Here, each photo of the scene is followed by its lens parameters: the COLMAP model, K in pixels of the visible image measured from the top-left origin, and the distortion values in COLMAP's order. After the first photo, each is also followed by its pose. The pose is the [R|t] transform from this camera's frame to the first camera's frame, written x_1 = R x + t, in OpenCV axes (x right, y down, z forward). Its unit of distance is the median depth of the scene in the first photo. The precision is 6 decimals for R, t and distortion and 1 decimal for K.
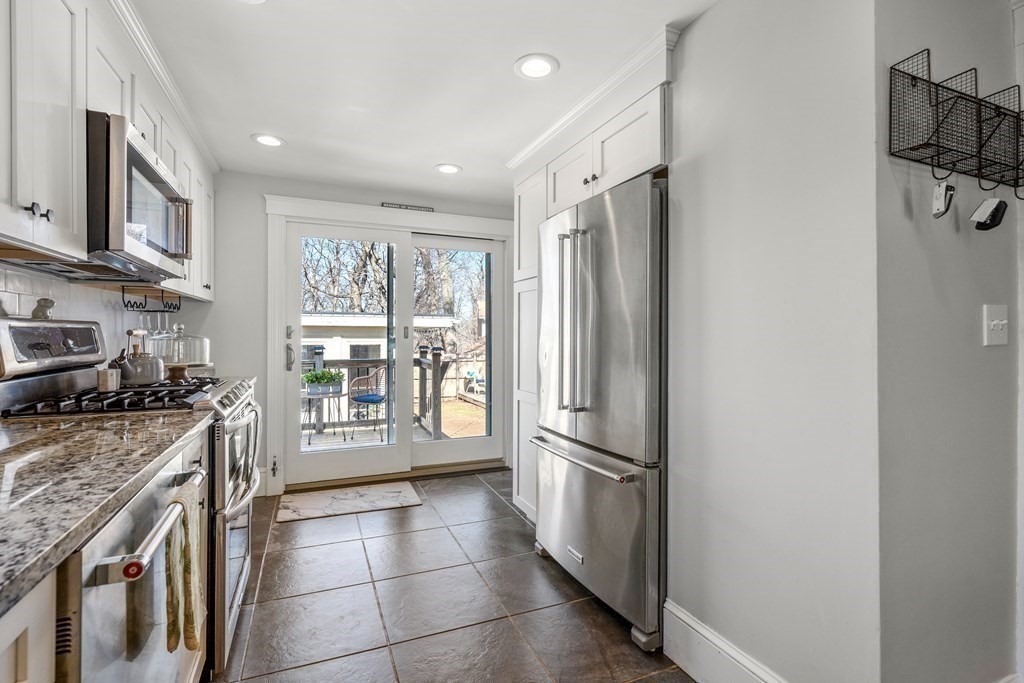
lens RADIAL K [[468.3, 0, 511.2], [0, 468.3, 330.9], [0, 0, 1]] dist [-0.007067, 0.002752]
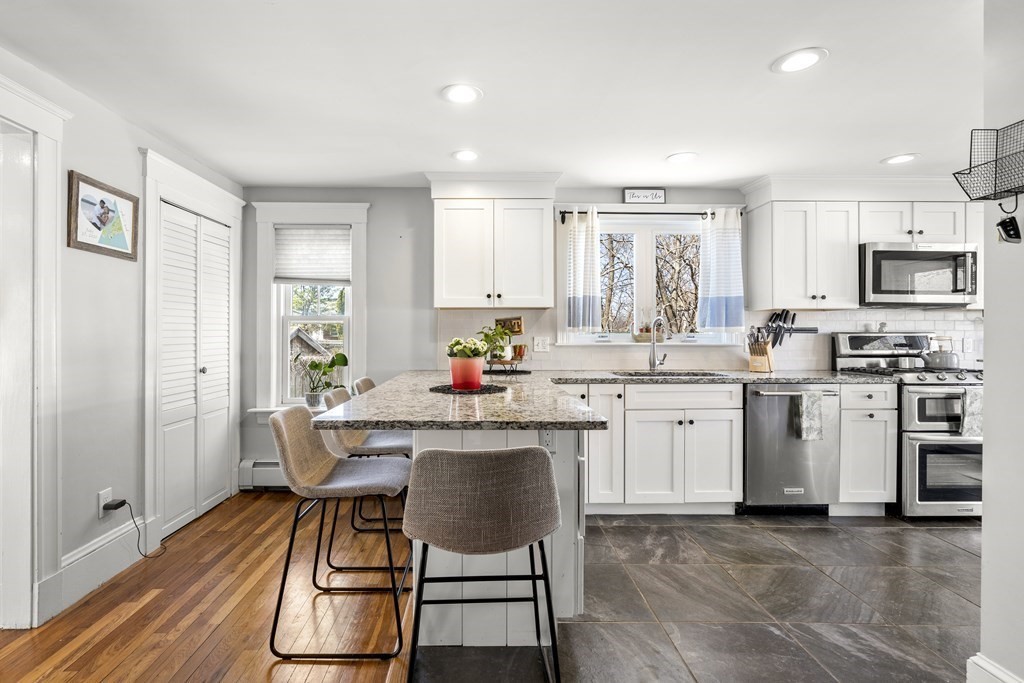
lens RADIAL K [[468.3, 0, 483.1], [0, 468.3, 332.4], [0, 0, 1]] dist [-0.007067, 0.002752]
pose [[-0.392731, -0.009344, -0.919606, 0.830739], [0.001372, 0.999941, -0.010747, -0.001783], [0.919652, -0.005483, -0.392695, 0.071643]]
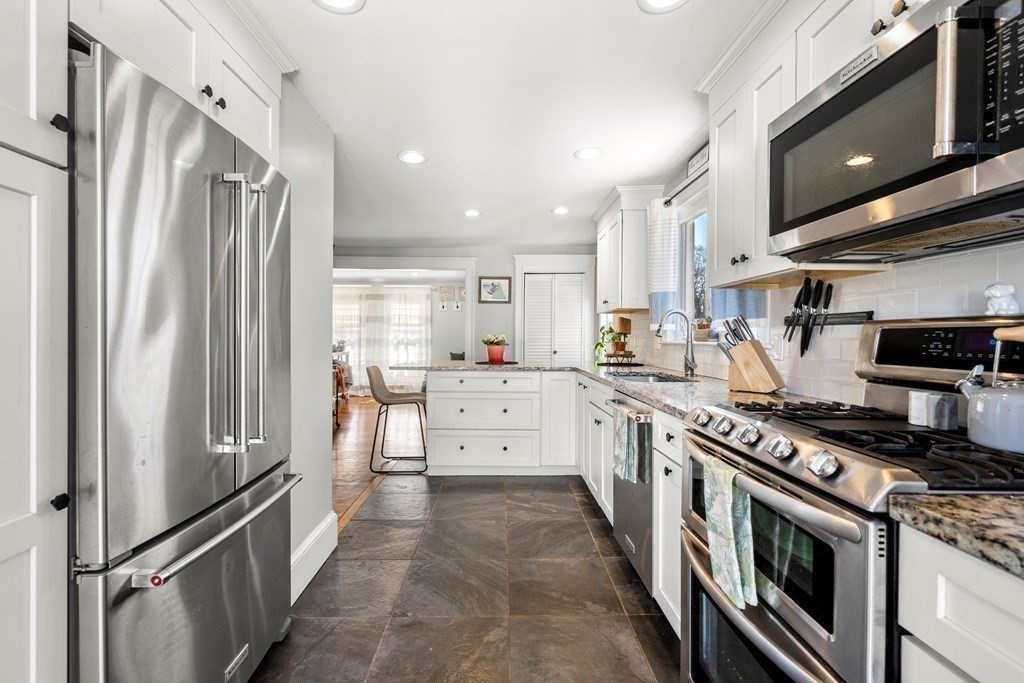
lens RADIAL K [[468.3, 0, 503.1], [0, 468.3, 335.7], [0, 0, 1]] dist [-0.007067, 0.002752]
pose [[-0.920401, -0.008460, 0.390885, -0.298643], [-0.010955, 0.999931, -0.004153, 0.007094], [-0.390823, -0.008104, -0.920430, 0.924661]]
